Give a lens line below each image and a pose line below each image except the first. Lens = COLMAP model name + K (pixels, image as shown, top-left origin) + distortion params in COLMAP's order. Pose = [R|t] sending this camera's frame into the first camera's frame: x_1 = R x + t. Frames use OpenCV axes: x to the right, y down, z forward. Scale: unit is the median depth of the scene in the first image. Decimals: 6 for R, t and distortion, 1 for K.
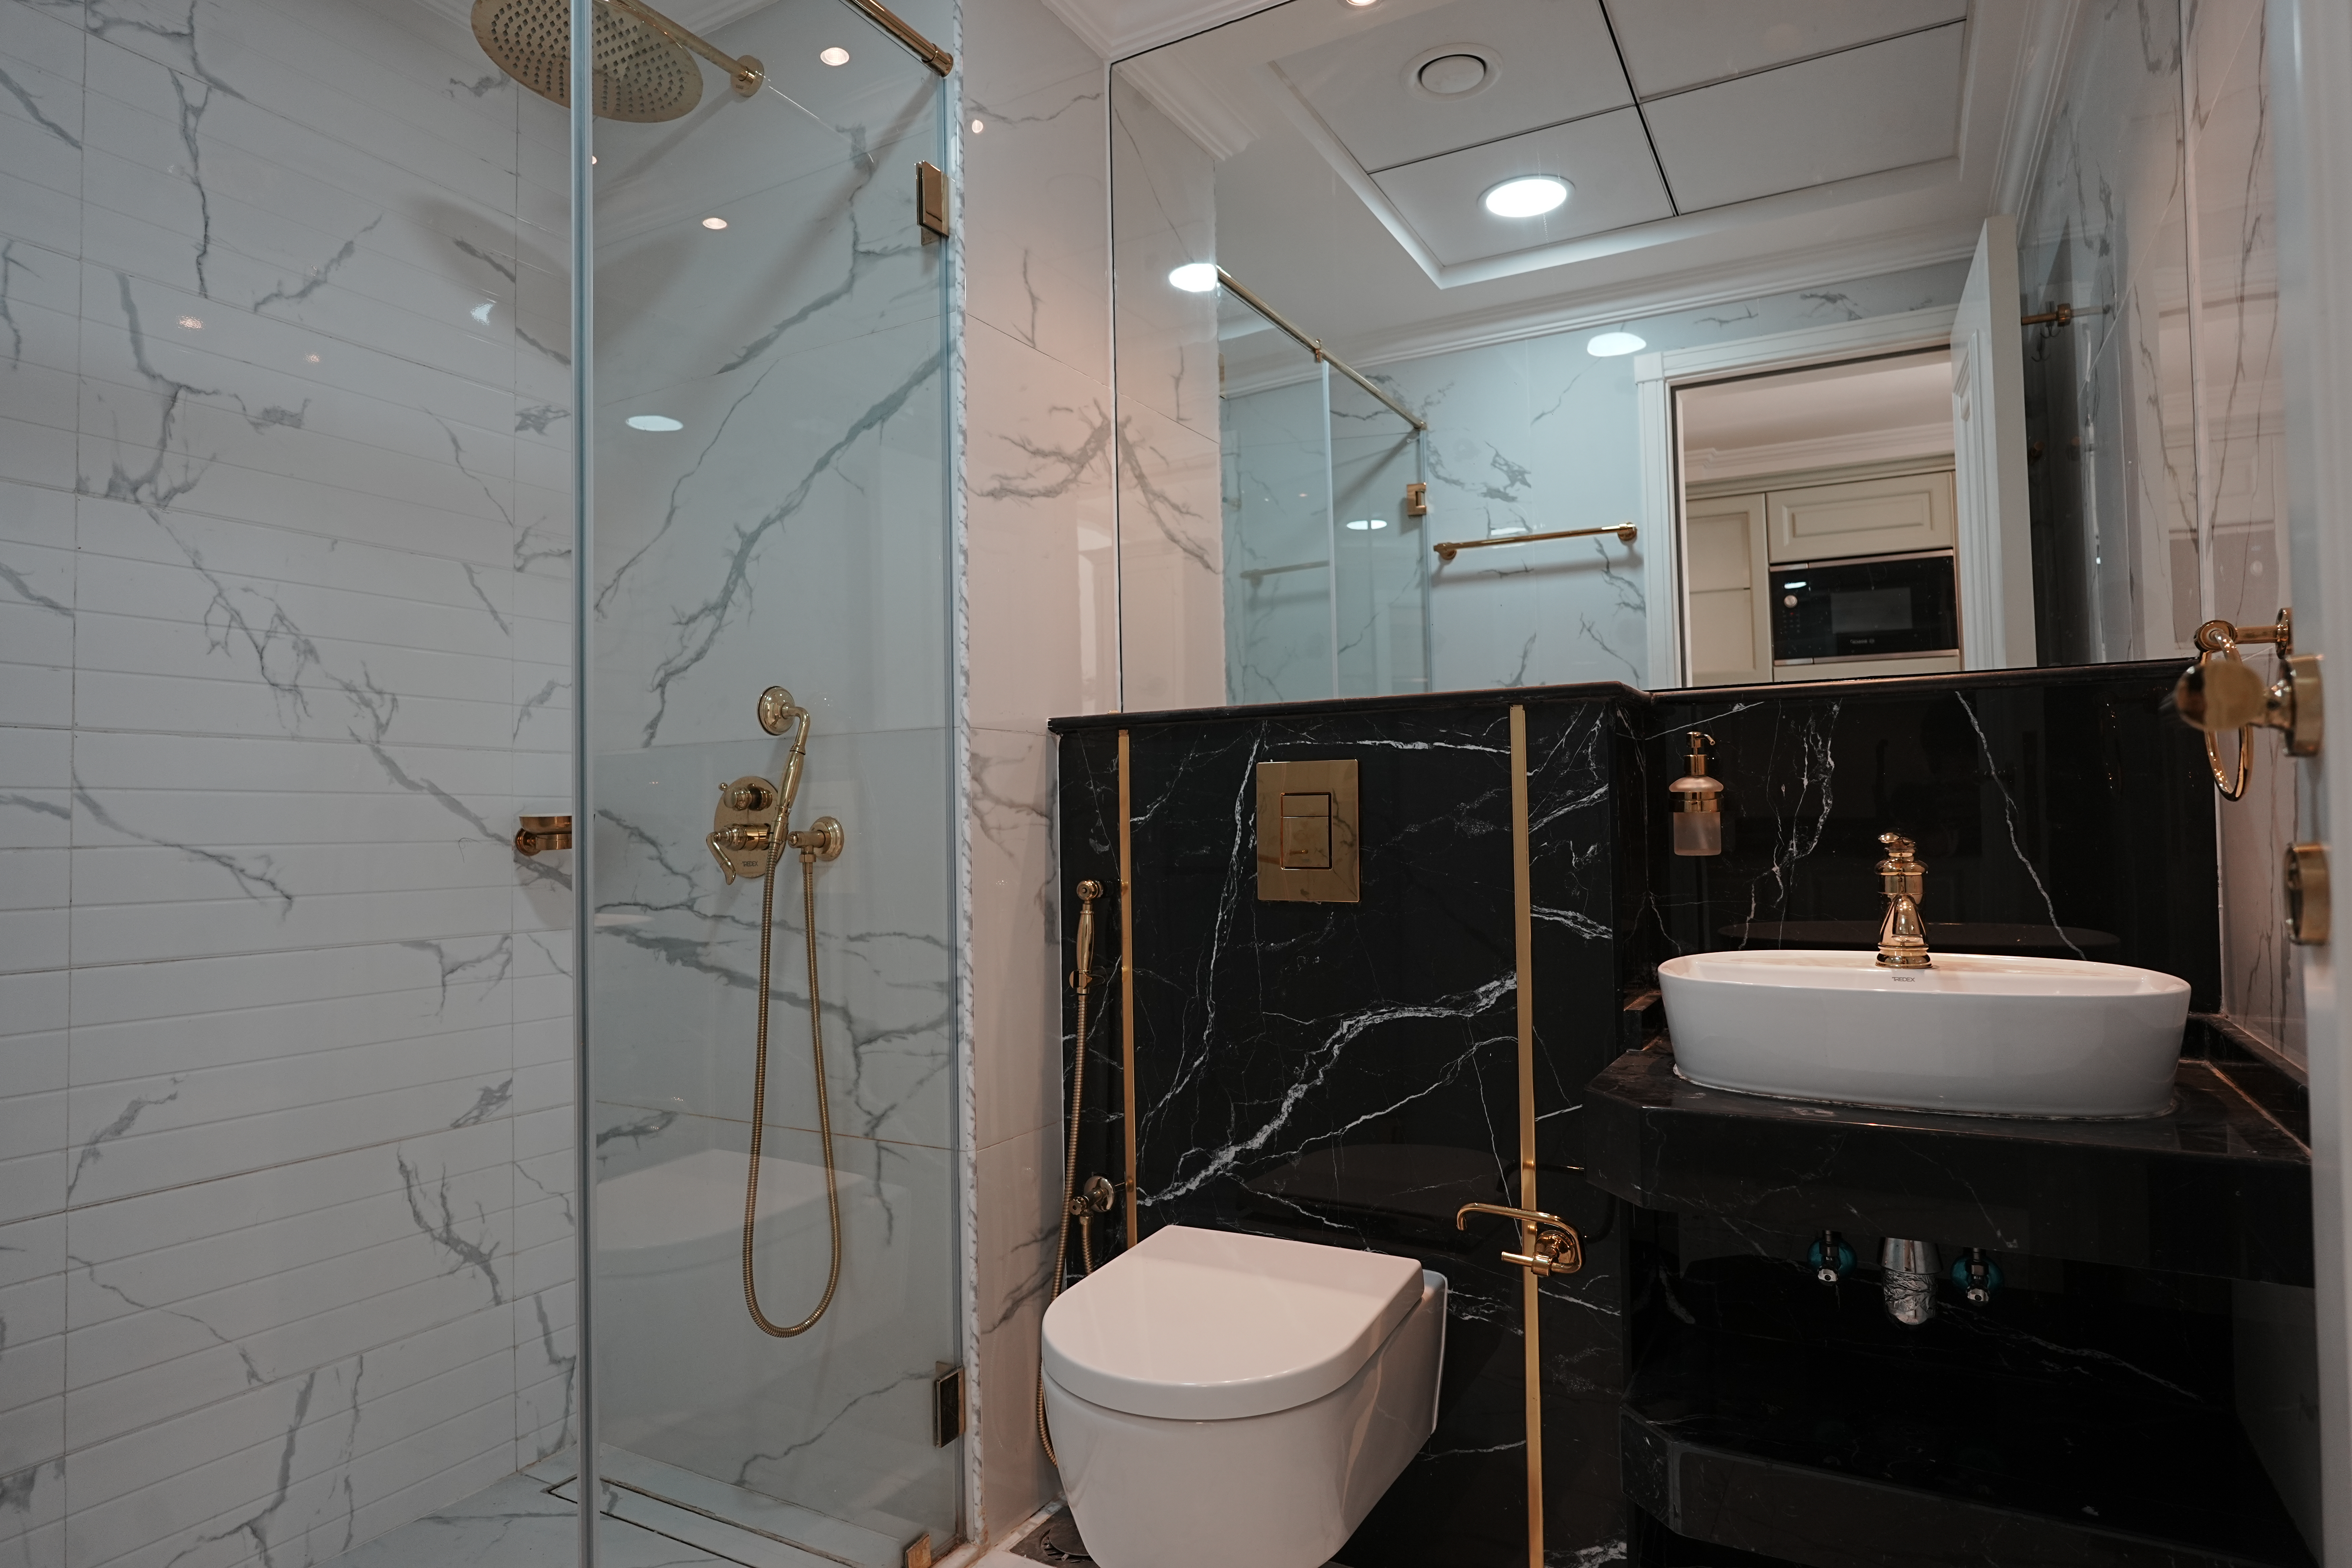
lens RADIAL K [[1319.8, 0, 1182.3], [0, 1319.8, 787.0], [0, 0, 1]] dist [-0.028322, 0.019687]
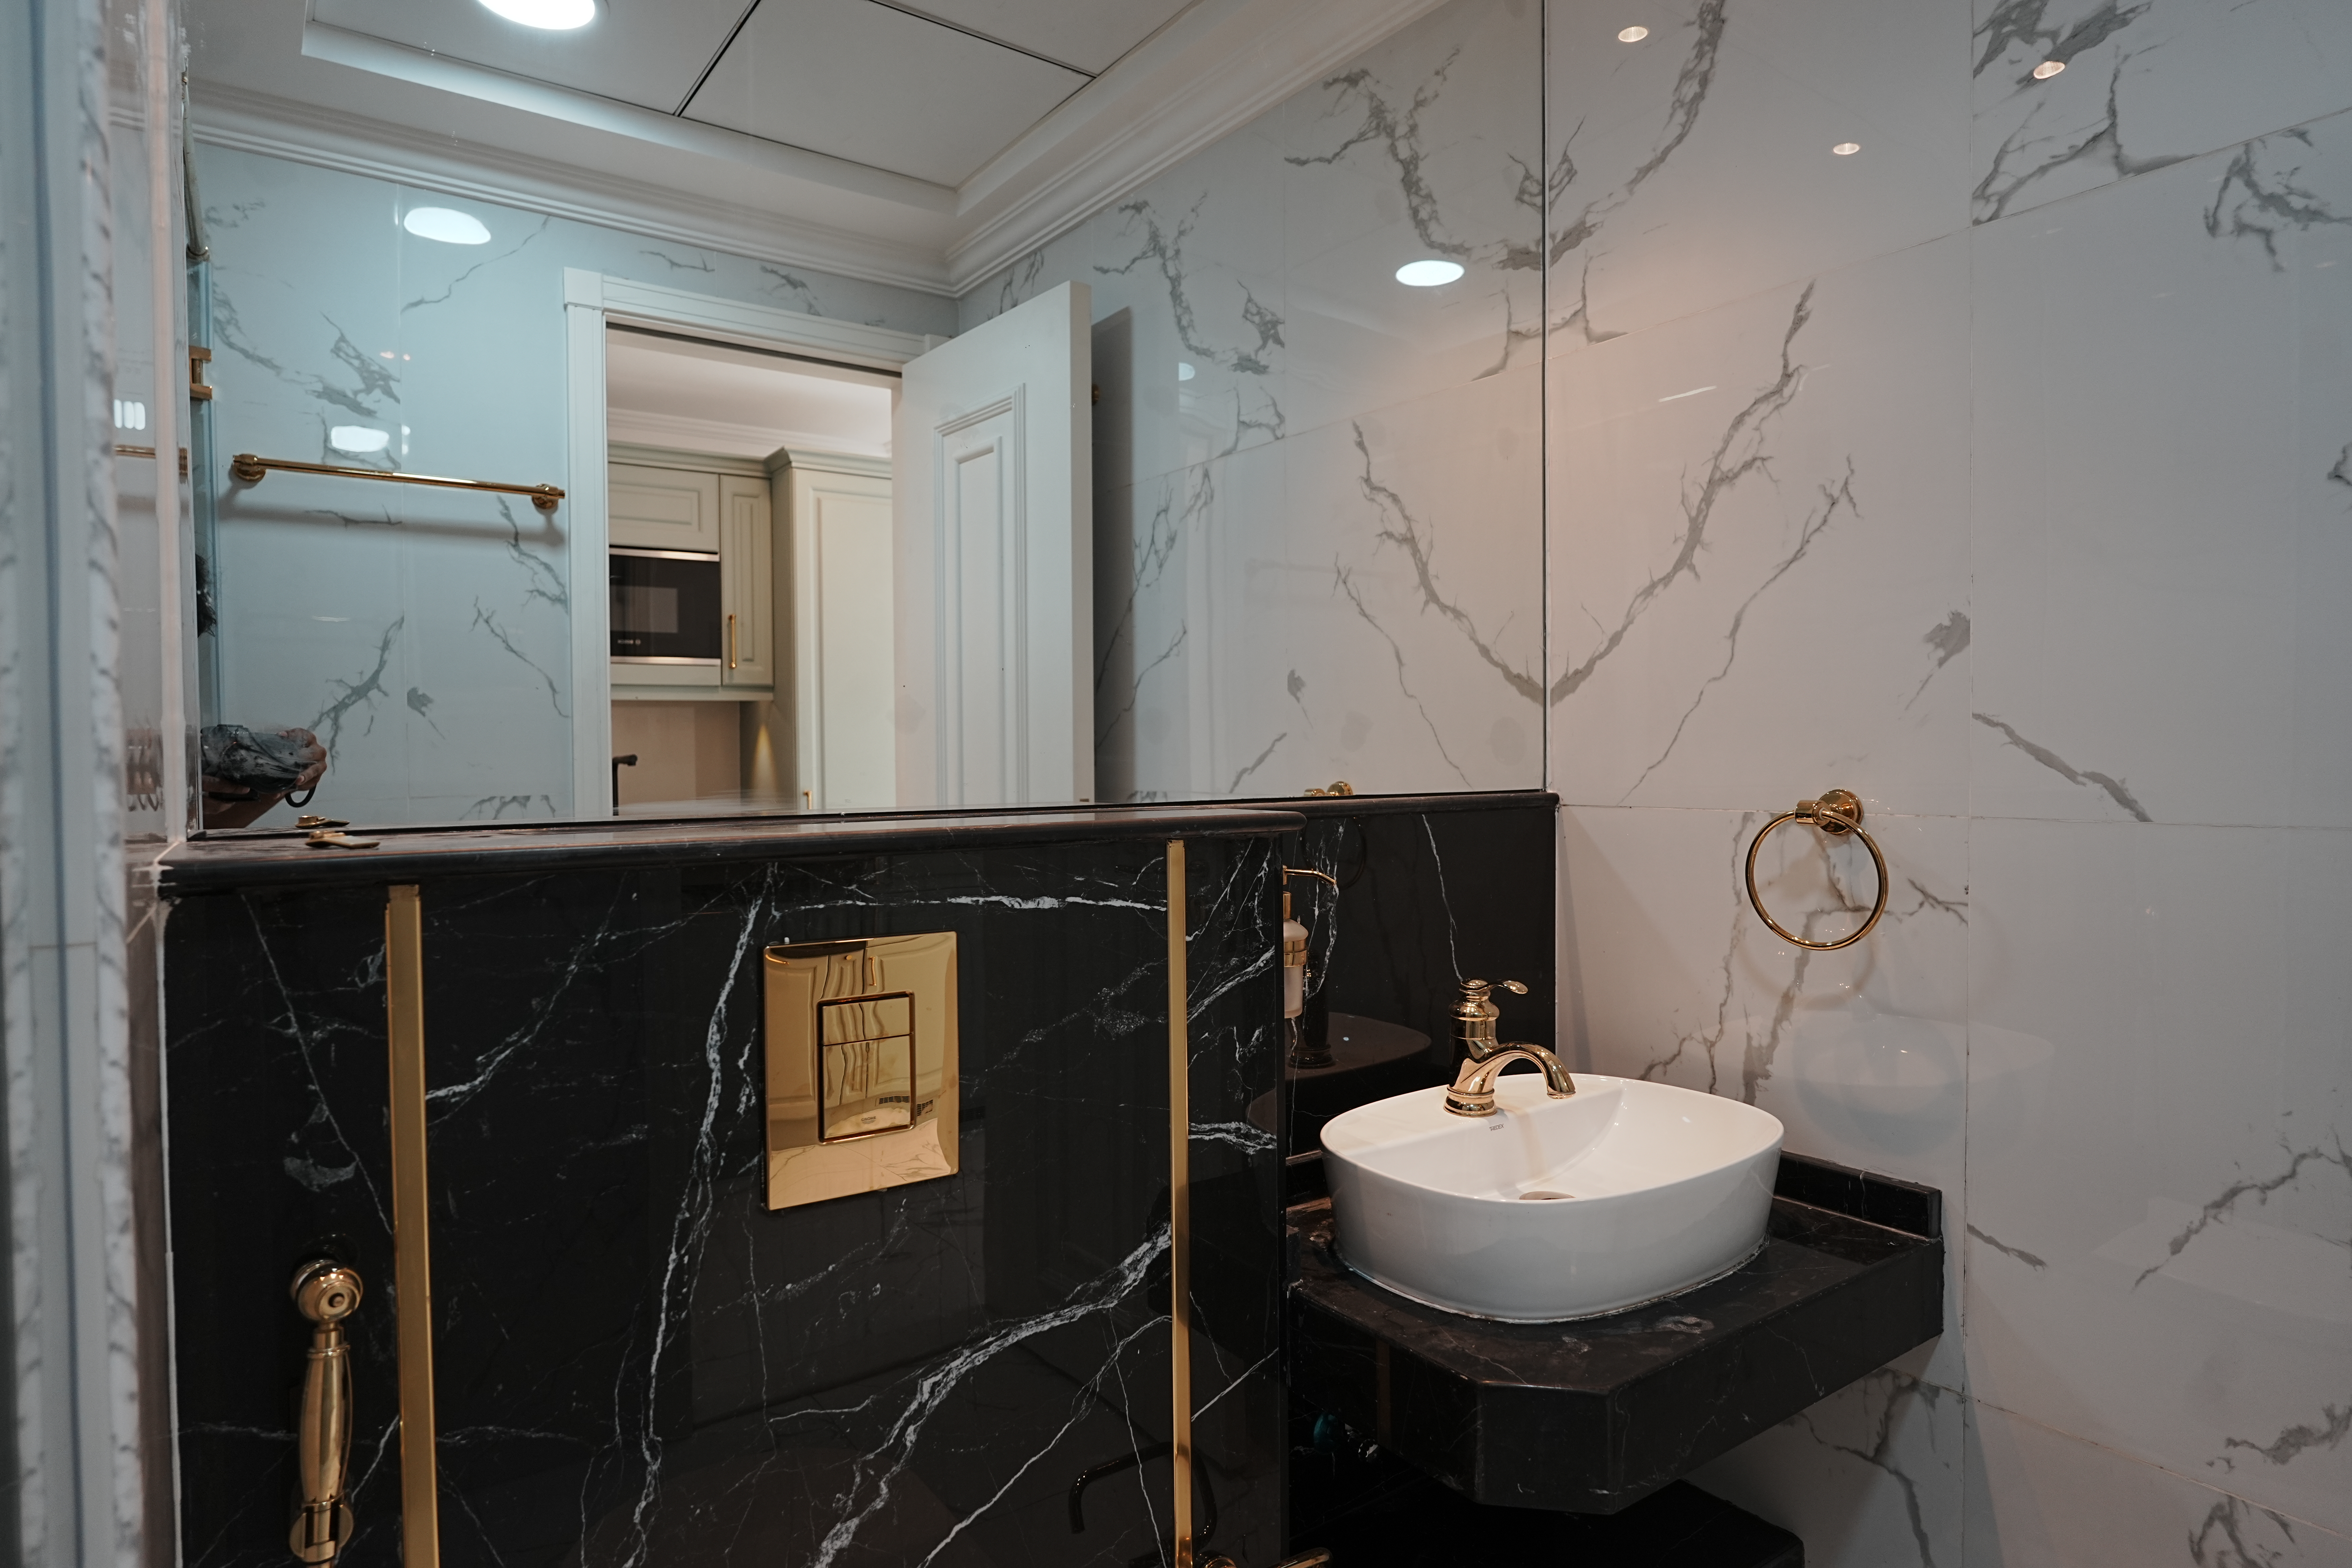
lens RADIAL K [[1319.8, 0, 1182.3], [0, 1319.8, 787.0], [0, 0, 1]] dist [-0.028322, 0.019687]
pose [[0.434824, -0.009786, 0.900462, -0.338015], [-0.020412, 0.999577, 0.020720, -0.095852], [-0.900284, -0.027389, 0.434441, 0.638728]]
